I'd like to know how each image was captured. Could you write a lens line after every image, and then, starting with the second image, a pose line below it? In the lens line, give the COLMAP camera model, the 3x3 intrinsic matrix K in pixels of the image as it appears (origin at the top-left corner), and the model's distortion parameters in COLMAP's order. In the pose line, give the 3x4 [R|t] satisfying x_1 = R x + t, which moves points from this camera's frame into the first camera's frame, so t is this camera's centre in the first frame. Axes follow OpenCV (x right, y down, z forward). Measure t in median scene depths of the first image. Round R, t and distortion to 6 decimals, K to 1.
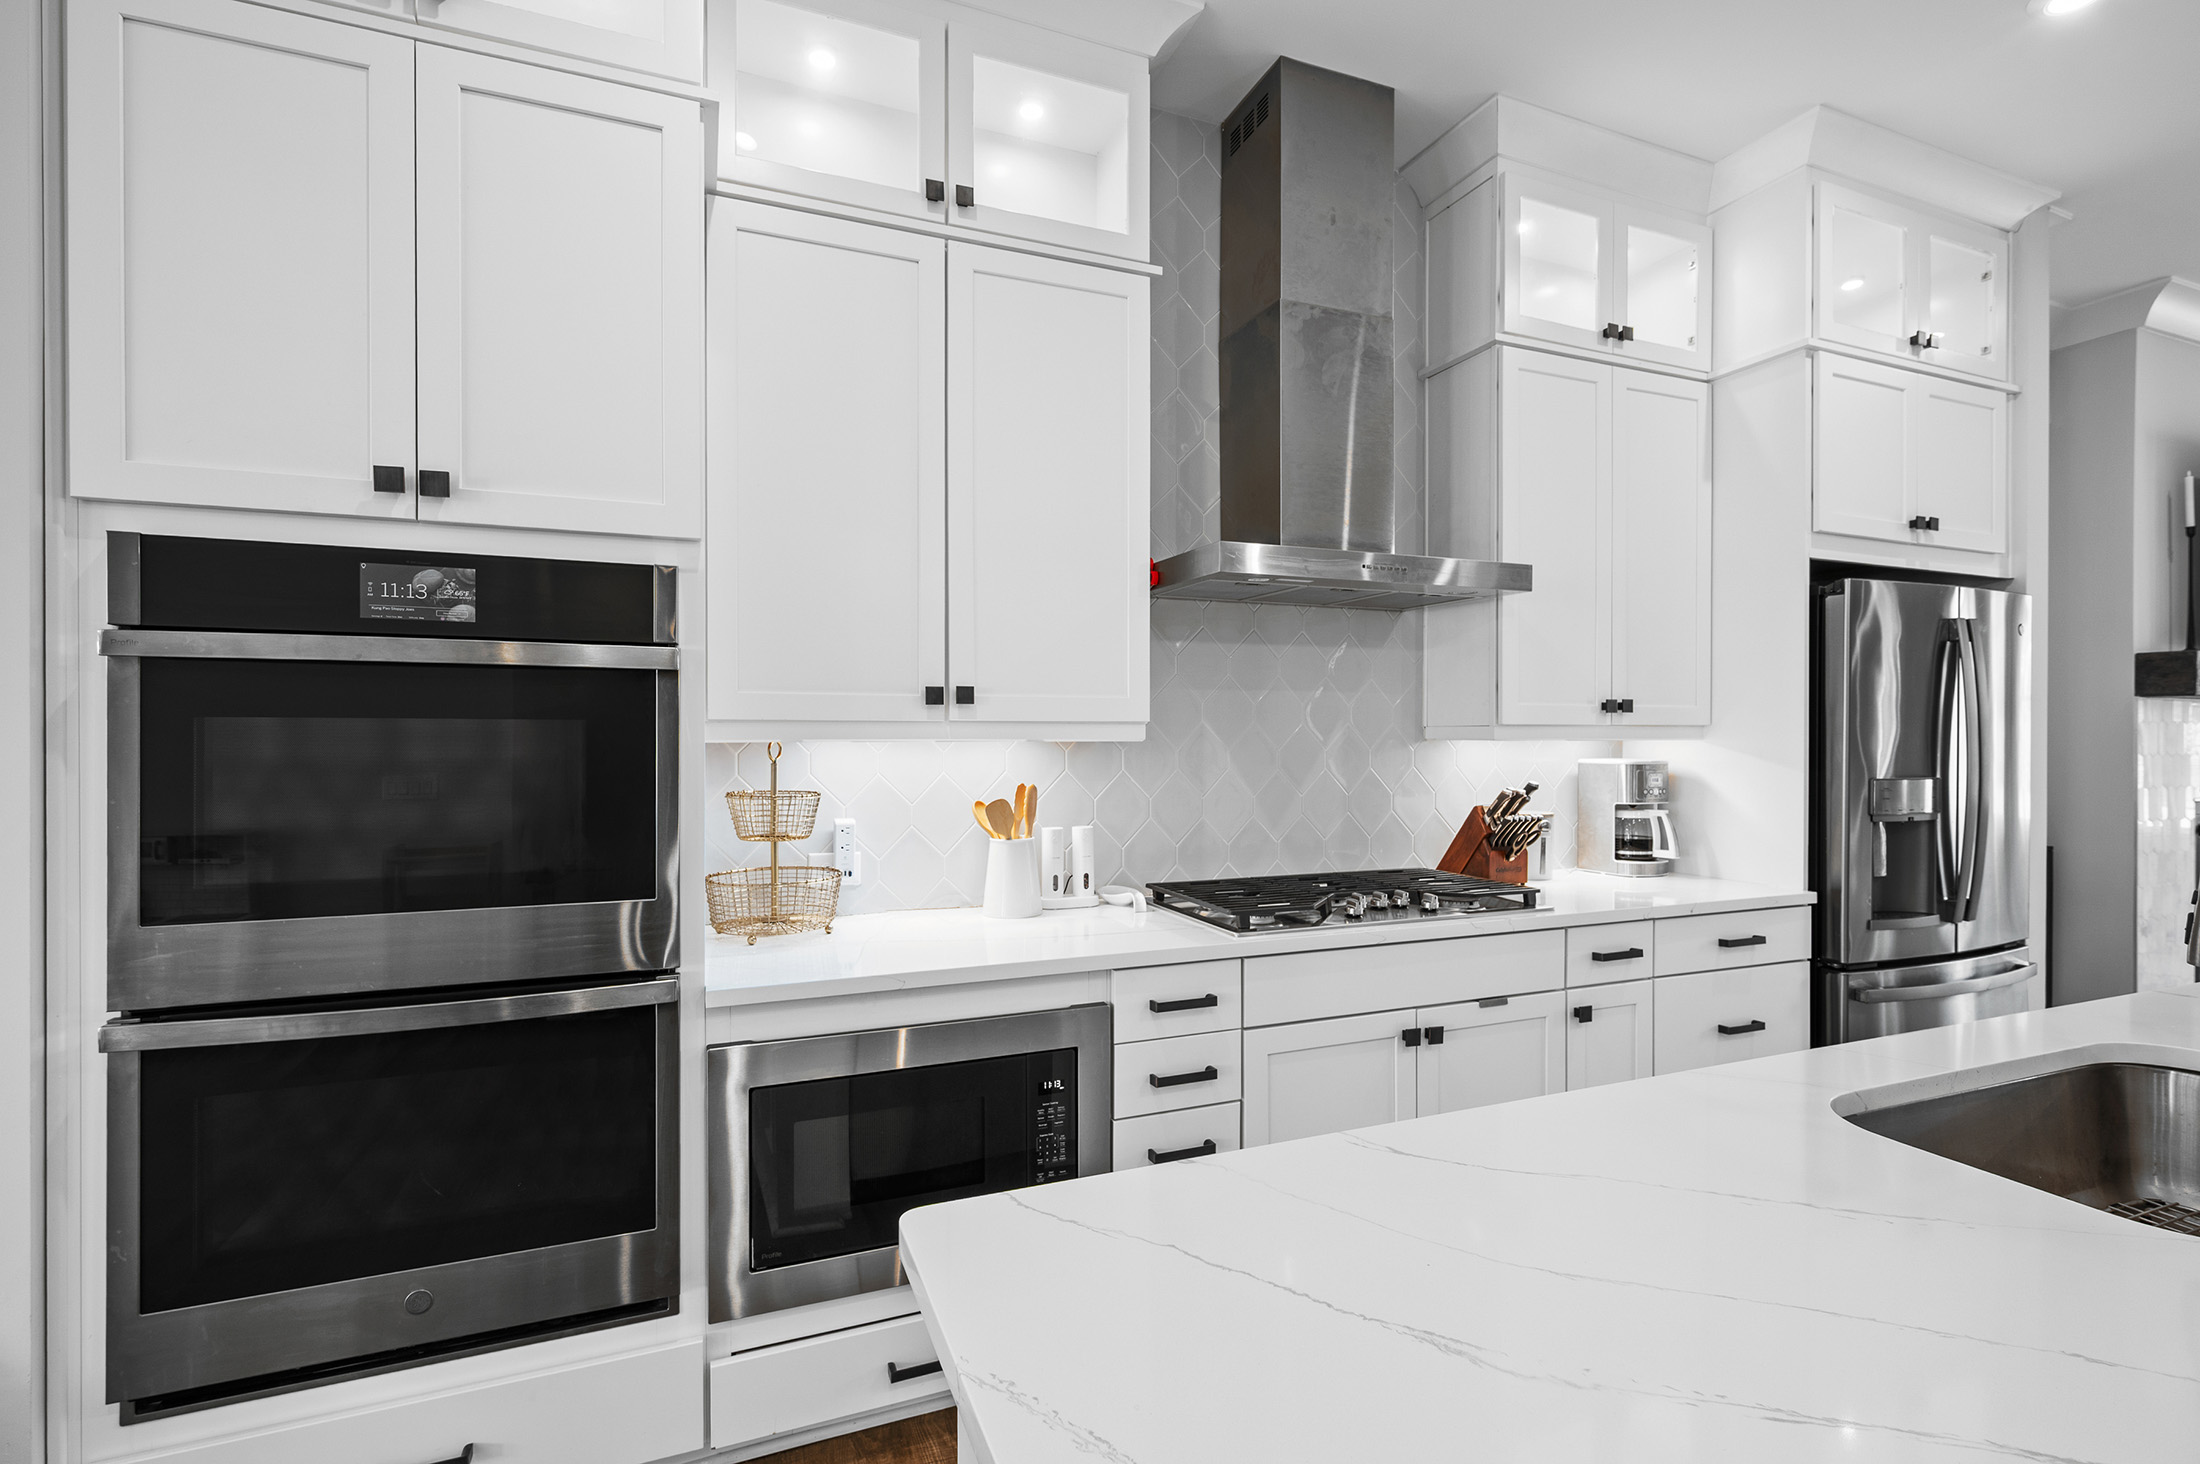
lens RADIAL K [[996.2, 0, 1095.1], [0, 996.2, 745.5], [0, 0, 1]] dist [0.000725, 0.000504]
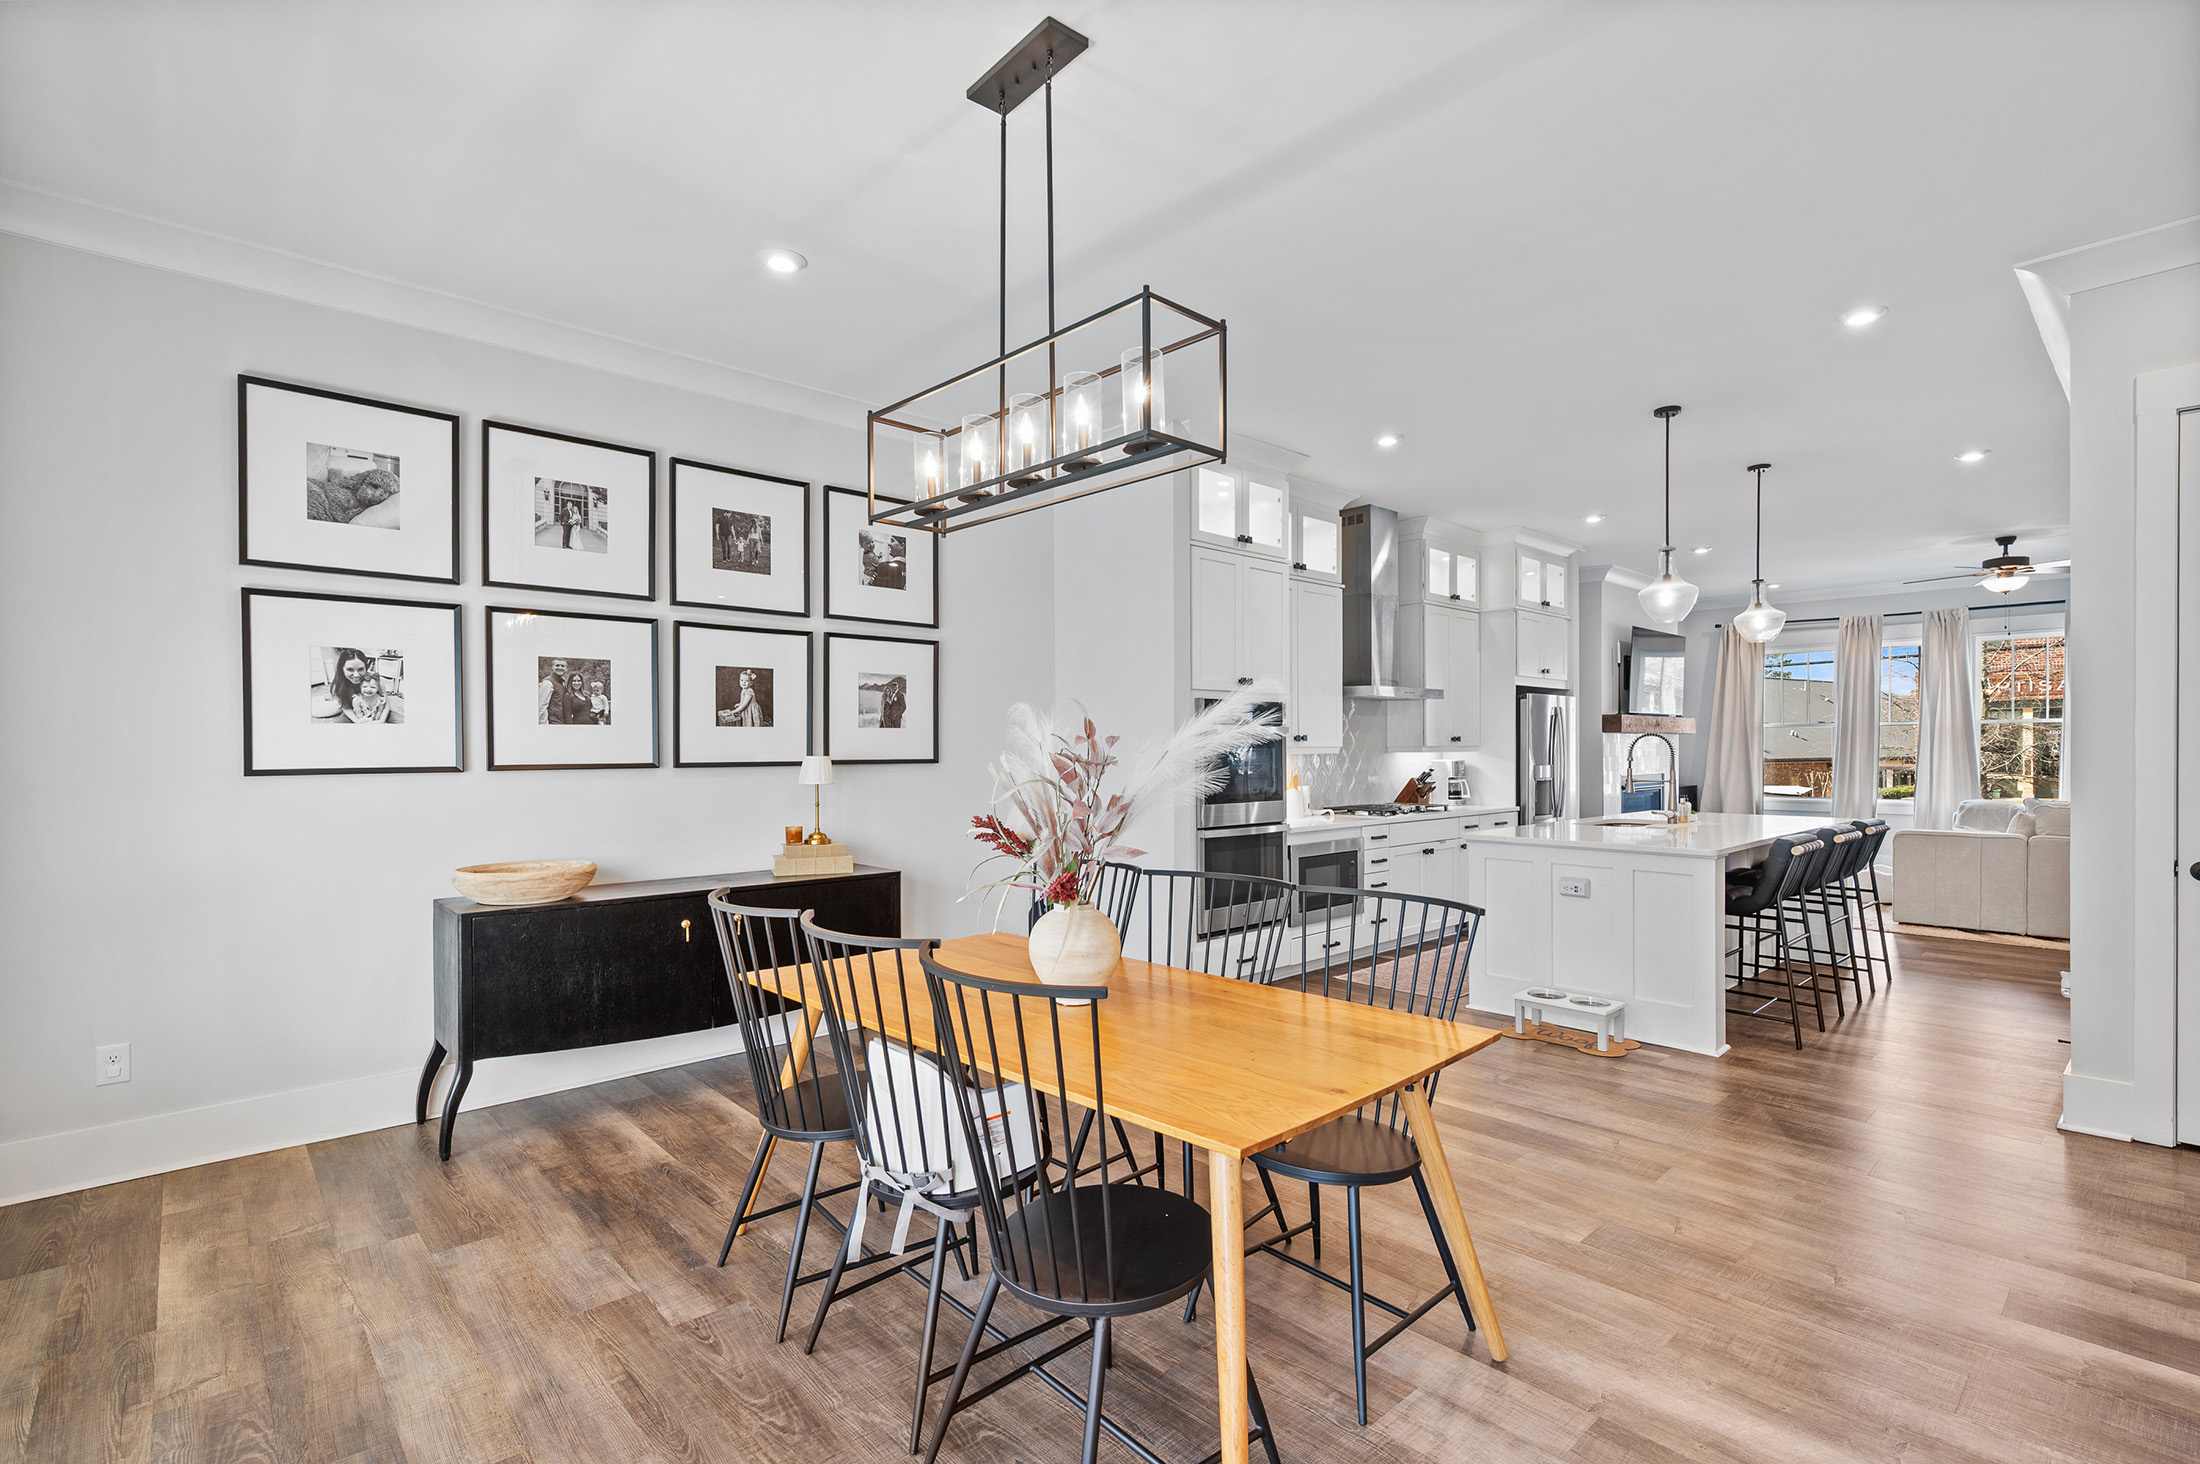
lens RADIAL K [[996.2, 0, 1107.2], [0, 996.2, 755.0], [0, 0, 1]] dist [0.000725, 0.000504]
pose [[0.935710, -0.006076, 0.352717, -1.248852], [0.006951, 0.999975, -0.001214, -0.001038], [-0.352701, 0.003588, 0.935729, -1.120244]]
